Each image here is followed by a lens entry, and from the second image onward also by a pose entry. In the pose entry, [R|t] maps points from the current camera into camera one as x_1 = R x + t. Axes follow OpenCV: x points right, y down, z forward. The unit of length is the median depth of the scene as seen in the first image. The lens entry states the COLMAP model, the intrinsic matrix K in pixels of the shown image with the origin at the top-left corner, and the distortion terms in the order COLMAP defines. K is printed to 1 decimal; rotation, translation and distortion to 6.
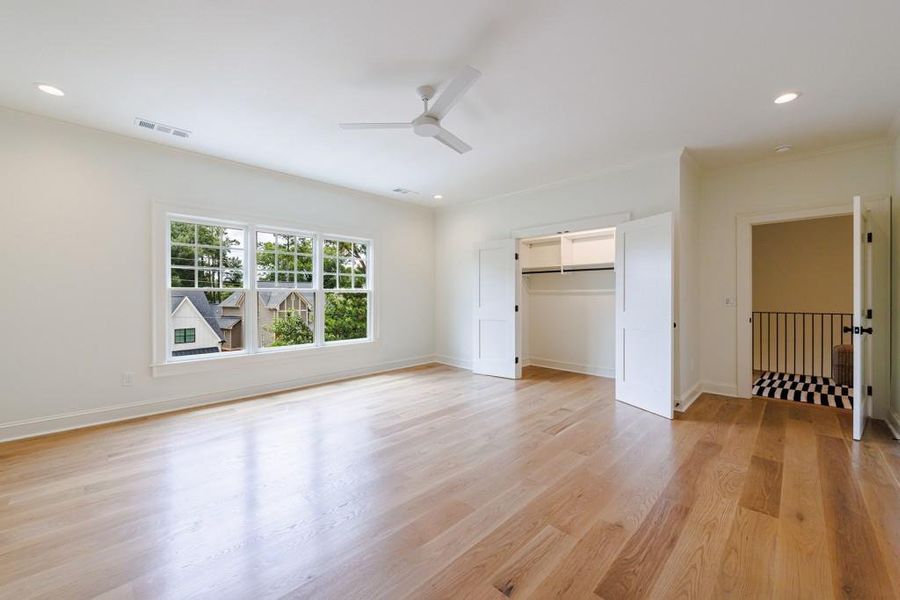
lens RADIAL K [[355.7, 0, 445.6], [0, 355.7, 298.1], [0, 0, 1]] dist [0.000289, 0.000178]
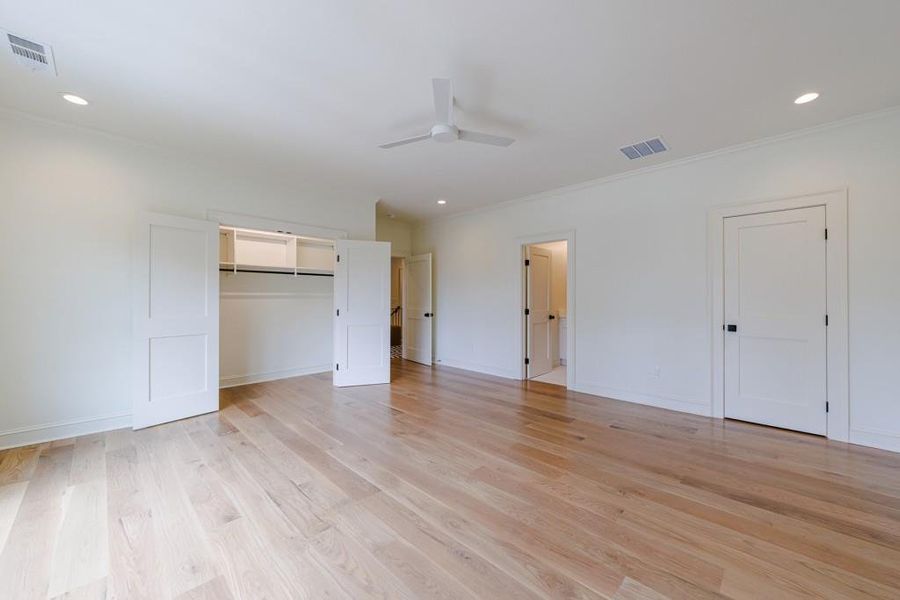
lens RADIAL K [[344.3, 0, 450.0], [0, 344.3, 300.0], [0, 0, 1]] dist [0.000401, 0.000008]
pose [[-0.011107, -0.000309, 0.999938, -0.852657], [0.010219, 0.999948, 0.000422, -0.000439], [-0.999886, 0.010223, -0.011103, 0.826227]]
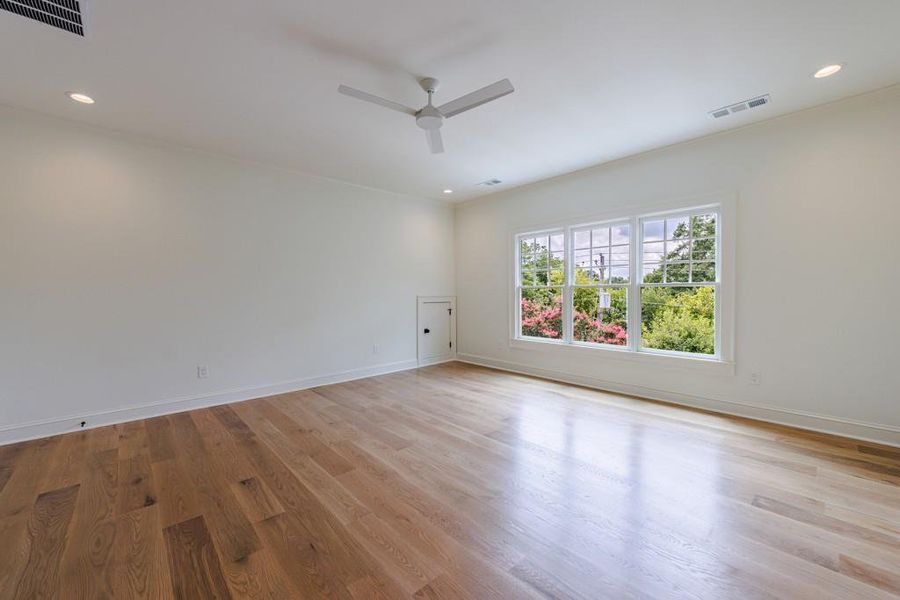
lens RADIAL K [[355.7, 0, 445.6], [0, 355.7, 298.1], [0, 0, 1]] dist [0.000289, 0.000178]
pose [[-0.049142, 0.015617, -0.998670, 0.774400], [-0.001423, 0.999876, 0.015706, -0.004367], [0.998791, 0.002193, -0.049113, 0.904553]]
